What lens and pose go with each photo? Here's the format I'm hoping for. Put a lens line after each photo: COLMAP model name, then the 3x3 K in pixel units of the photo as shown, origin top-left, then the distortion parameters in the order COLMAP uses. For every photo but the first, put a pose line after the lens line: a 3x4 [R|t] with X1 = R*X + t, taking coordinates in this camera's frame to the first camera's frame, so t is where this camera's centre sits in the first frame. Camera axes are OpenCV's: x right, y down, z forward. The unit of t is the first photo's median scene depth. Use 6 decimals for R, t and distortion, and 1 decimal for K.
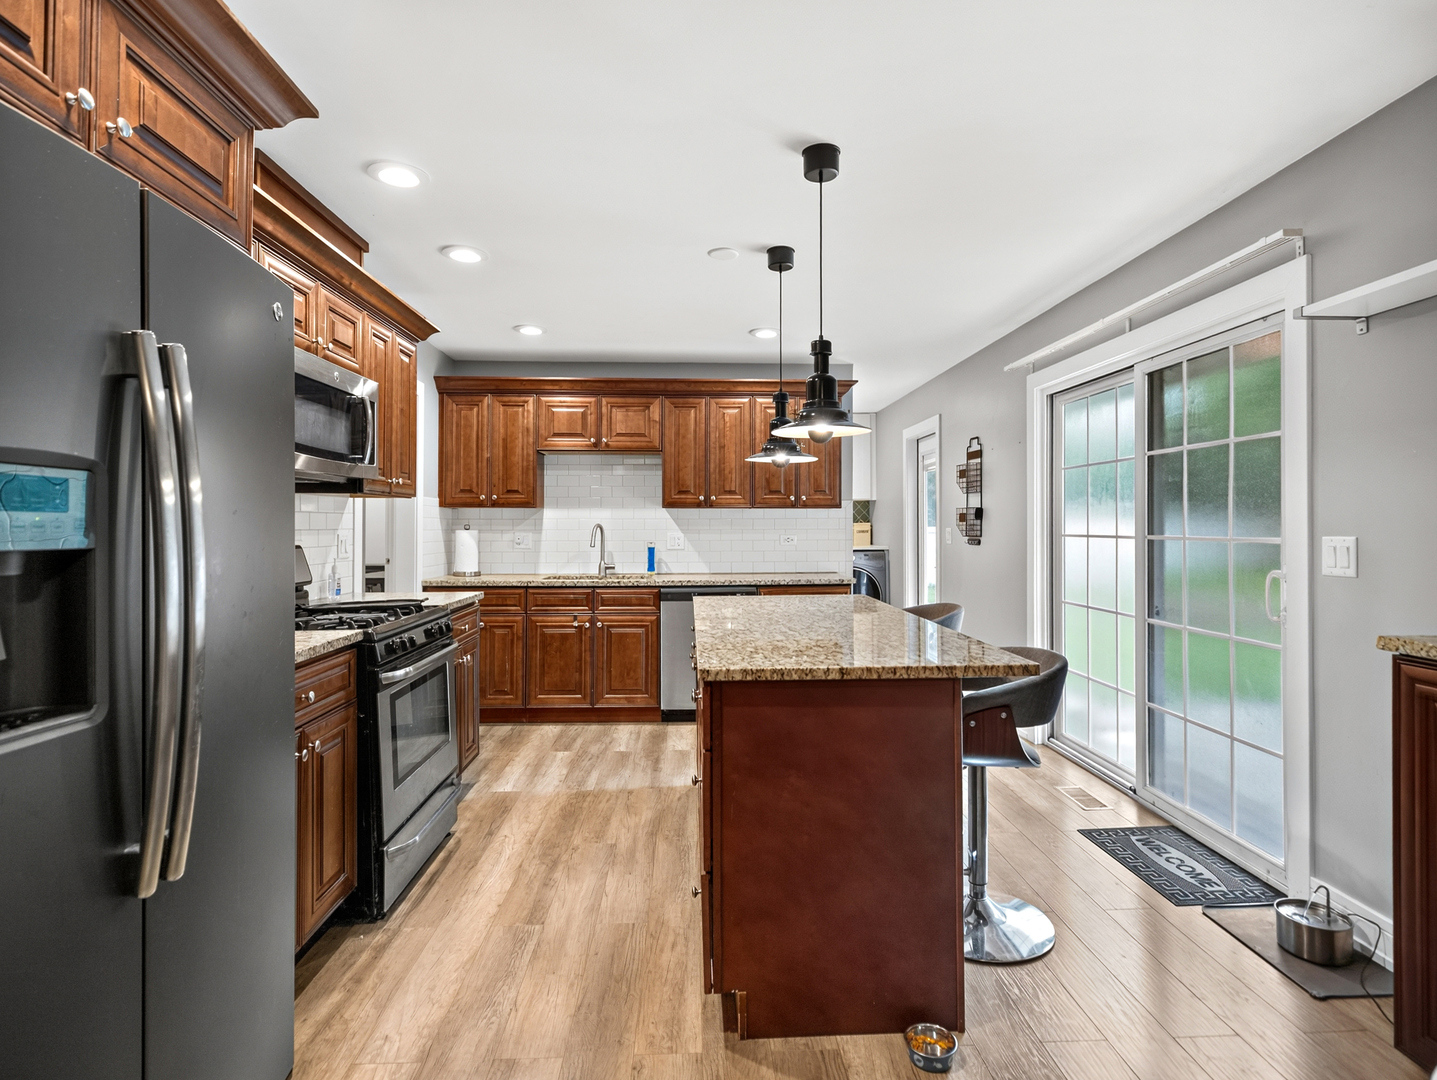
lens RADIAL K [[779.0, 0, 718.9], [0, 779.0, 533.5], [0, 0, 1]] dist [-0.000818, -0.000276]
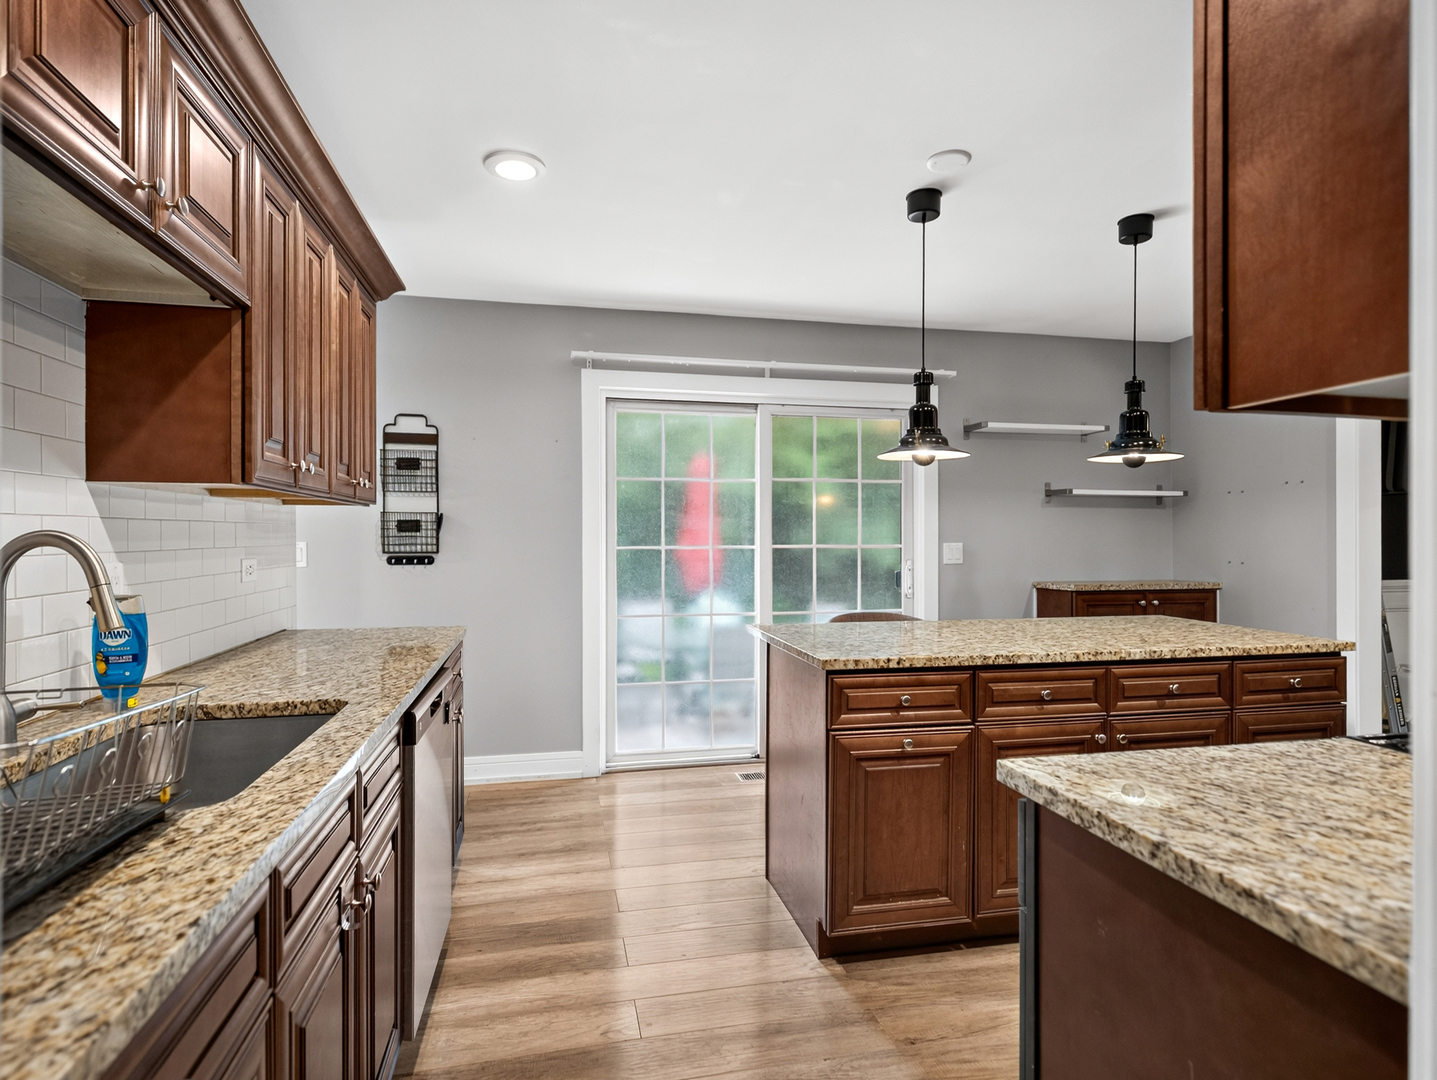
lens RADIAL K [[779.0, 0, 718.9], [0, 779.0, 533.5], [0, 0, 1]] dist [-0.000818, -0.000276]
pose [[-0.169985, 0.002794, 0.985443, -0.544610], [0.007885, 0.999968, -0.001475, -0.012541], [-0.985415, 0.007520, -0.170002, 1.066901]]
